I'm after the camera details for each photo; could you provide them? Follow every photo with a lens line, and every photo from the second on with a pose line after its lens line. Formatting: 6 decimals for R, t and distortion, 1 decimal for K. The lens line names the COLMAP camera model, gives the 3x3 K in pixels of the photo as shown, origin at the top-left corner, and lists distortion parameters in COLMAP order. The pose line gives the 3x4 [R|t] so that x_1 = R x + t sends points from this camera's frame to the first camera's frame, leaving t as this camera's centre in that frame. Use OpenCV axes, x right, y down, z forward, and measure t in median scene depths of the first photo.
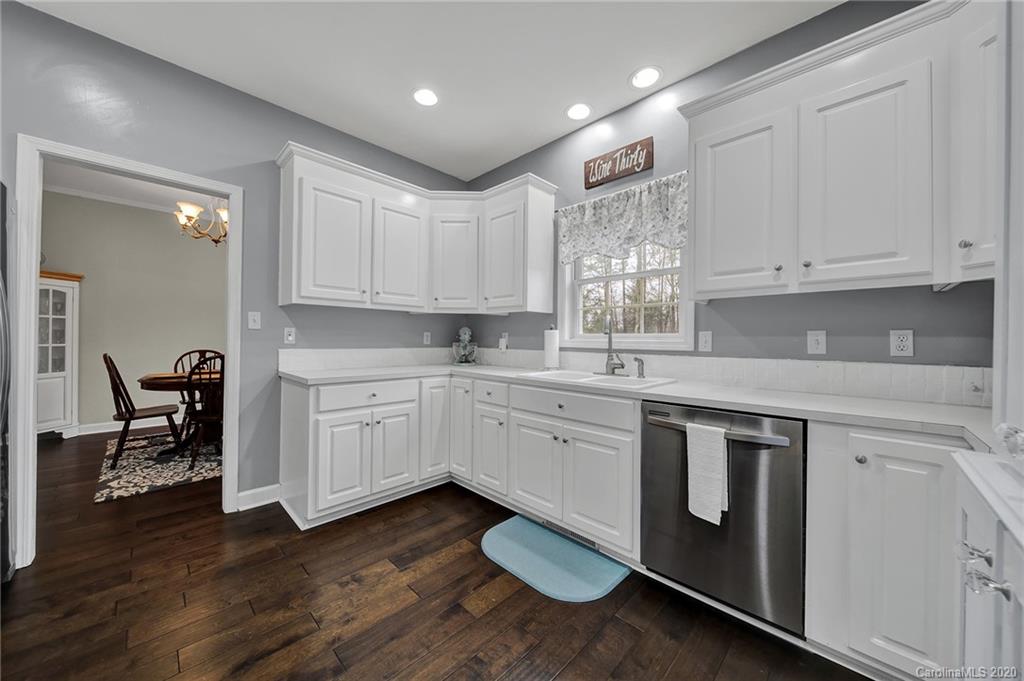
lens RADIAL K [[360.0, 0, 513.9], [0, 360.0, 334.5], [0, 0, 1]] dist [-0.009538, -0.000029]
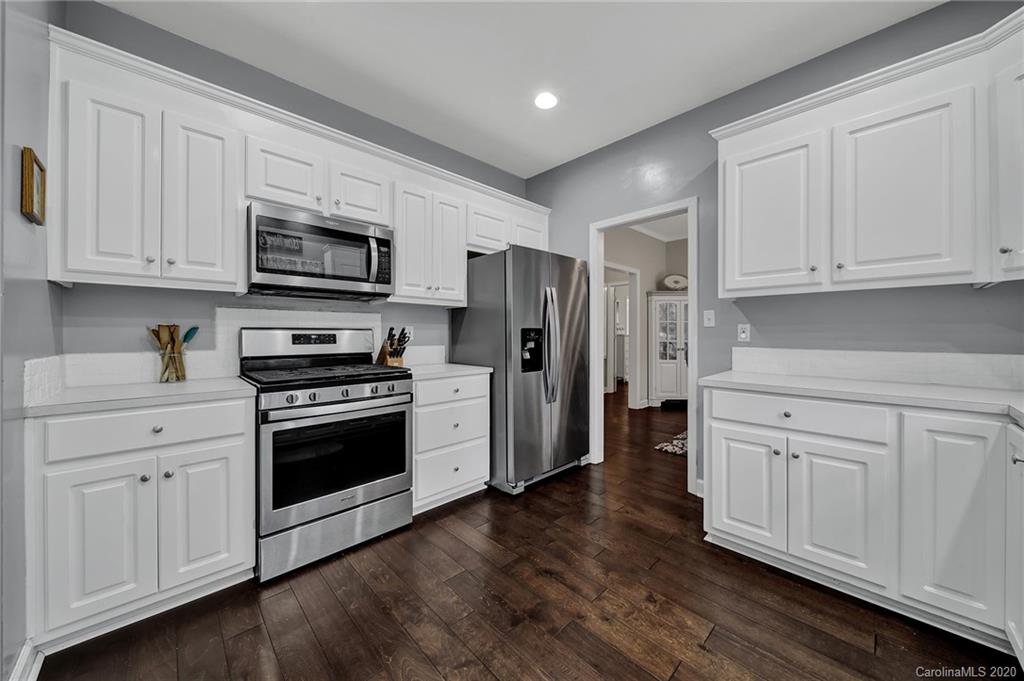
lens RADIAL K [[360.0, 0, 513.9], [0, 360.0, 334.5], [0, 0, 1]] dist [-0.009538, -0.000029]
pose [[-0.036236, -0.007458, -0.999315, 0.304315], [0.010975, 0.999909, -0.007860, 0.007752], [0.999283, -0.011252, -0.036151, 0.439201]]
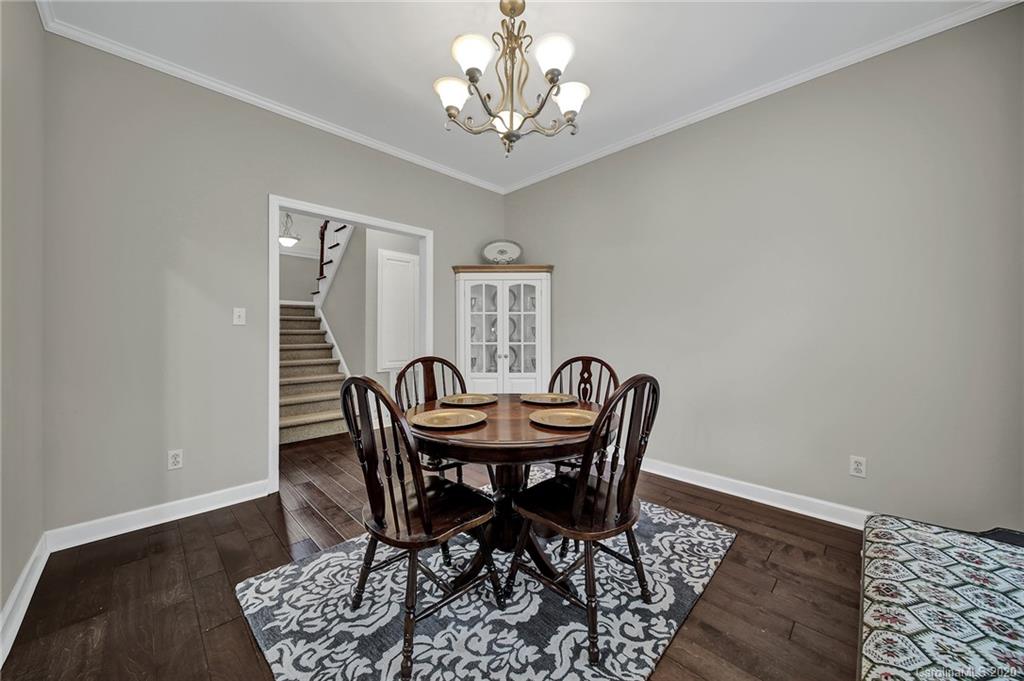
lens RADIAL K [[370.4, 0, 506.5], [0, 370.4, 329.9], [0, 0, 1]] dist [0.024675, -0.010789]
pose [[-0.030990, -0.011963, -0.999448, -0.452886], [0.008778, 0.999887, -0.012240, 0.008657], [0.999481, -0.009153, -0.030881, 1.410347]]
